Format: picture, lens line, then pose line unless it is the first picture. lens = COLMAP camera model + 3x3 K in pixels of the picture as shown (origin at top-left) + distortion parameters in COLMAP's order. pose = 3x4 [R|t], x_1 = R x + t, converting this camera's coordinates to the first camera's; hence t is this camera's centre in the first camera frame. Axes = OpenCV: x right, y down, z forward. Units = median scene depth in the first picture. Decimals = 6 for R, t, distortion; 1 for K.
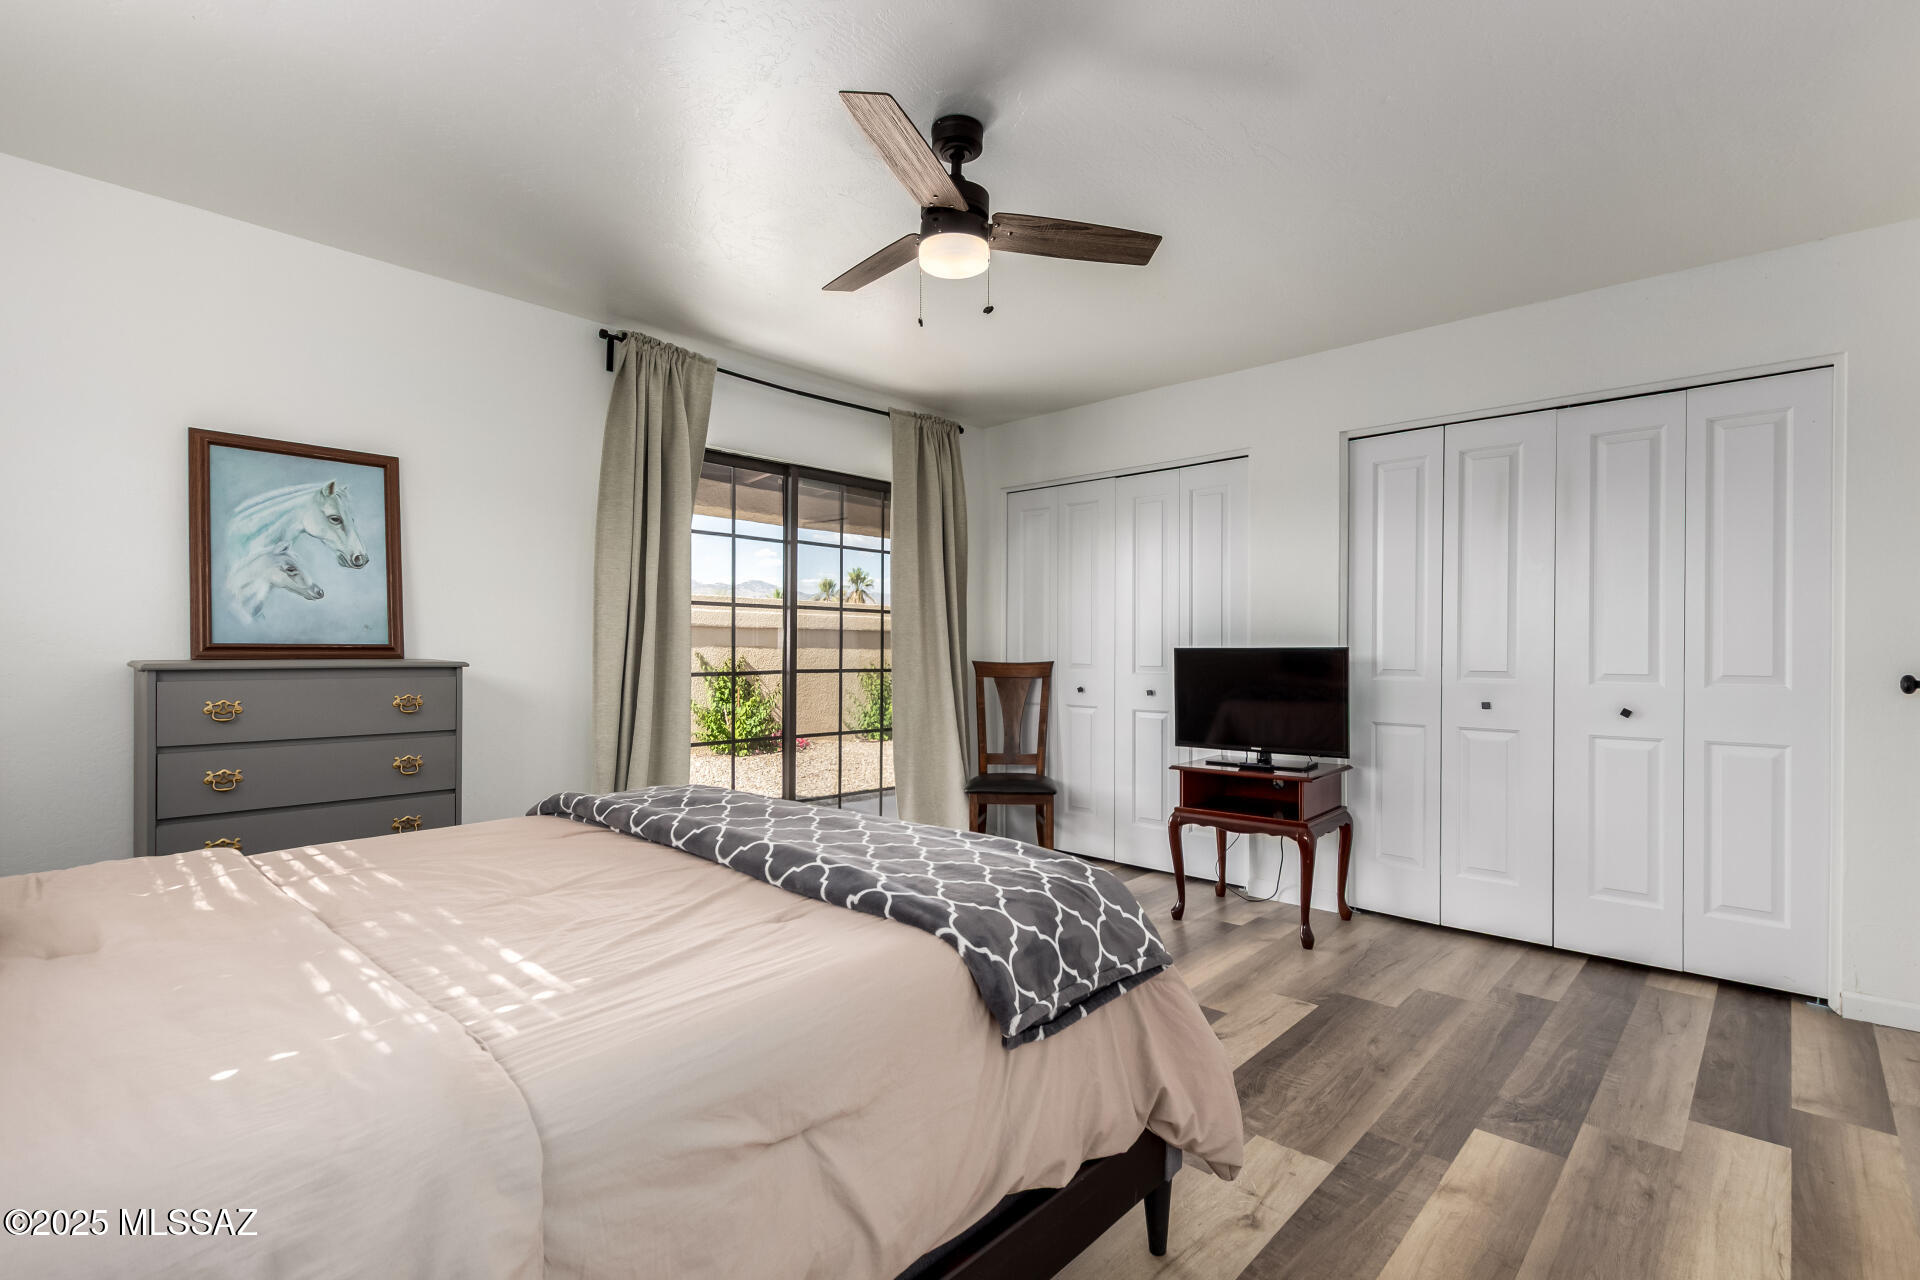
lens RADIAL K [[874.9, 0, 968.8], [0, 874.9, 677.8], [0, 0, 1]] dist [0.009659, -0.004279]
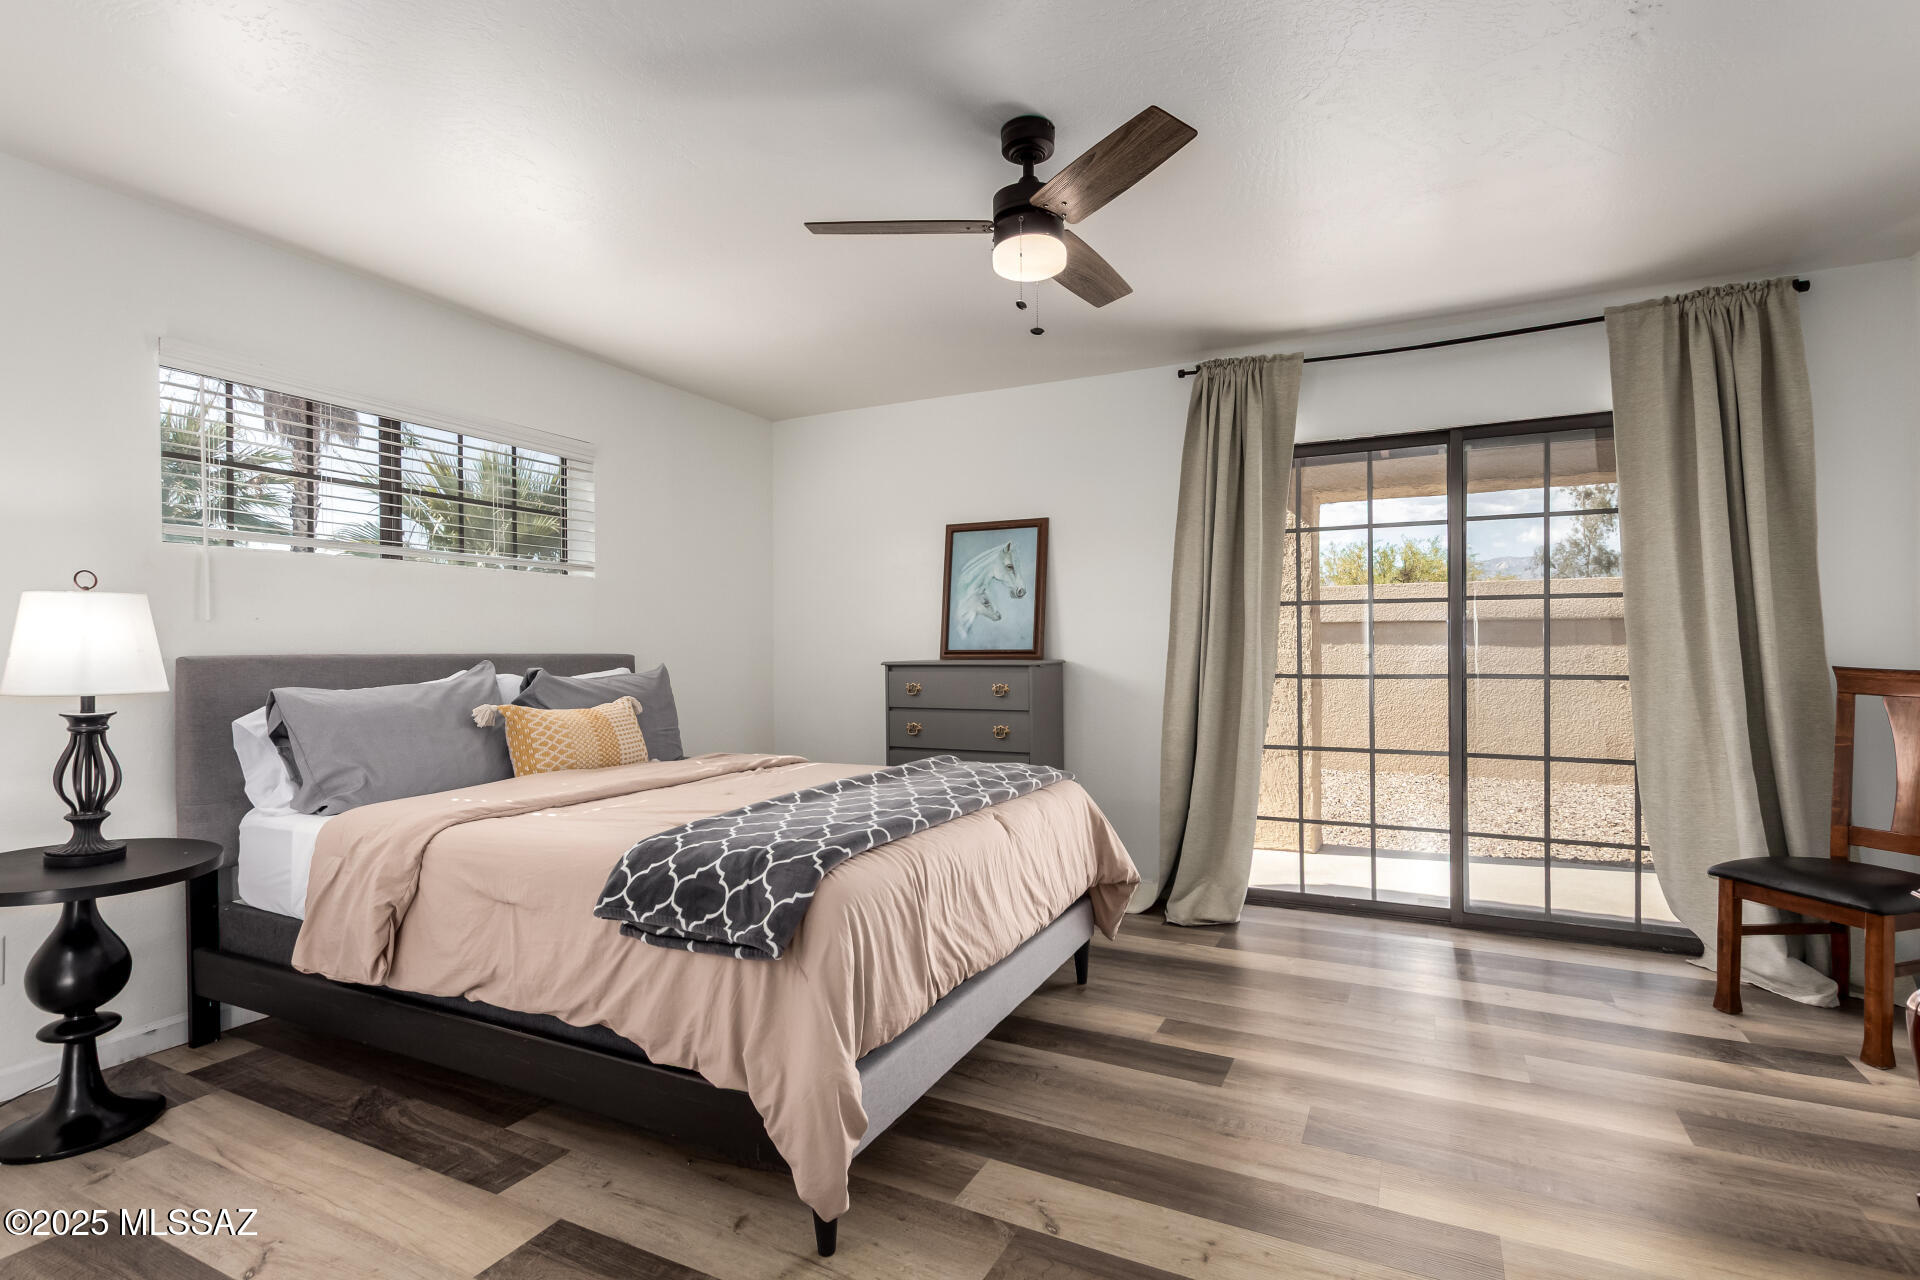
lens RADIAL K [[874.9, 0, 957.2], [0, 874.9, 654.7], [0, 0, 1]] dist [0.009659, -0.004279]
pose [[0.295799, -0.001329, -0.955249, 0.703398], [-0.022787, 0.999705, -0.008447, -0.015463], [0.954978, 0.024266, 0.295682, 0.482321]]
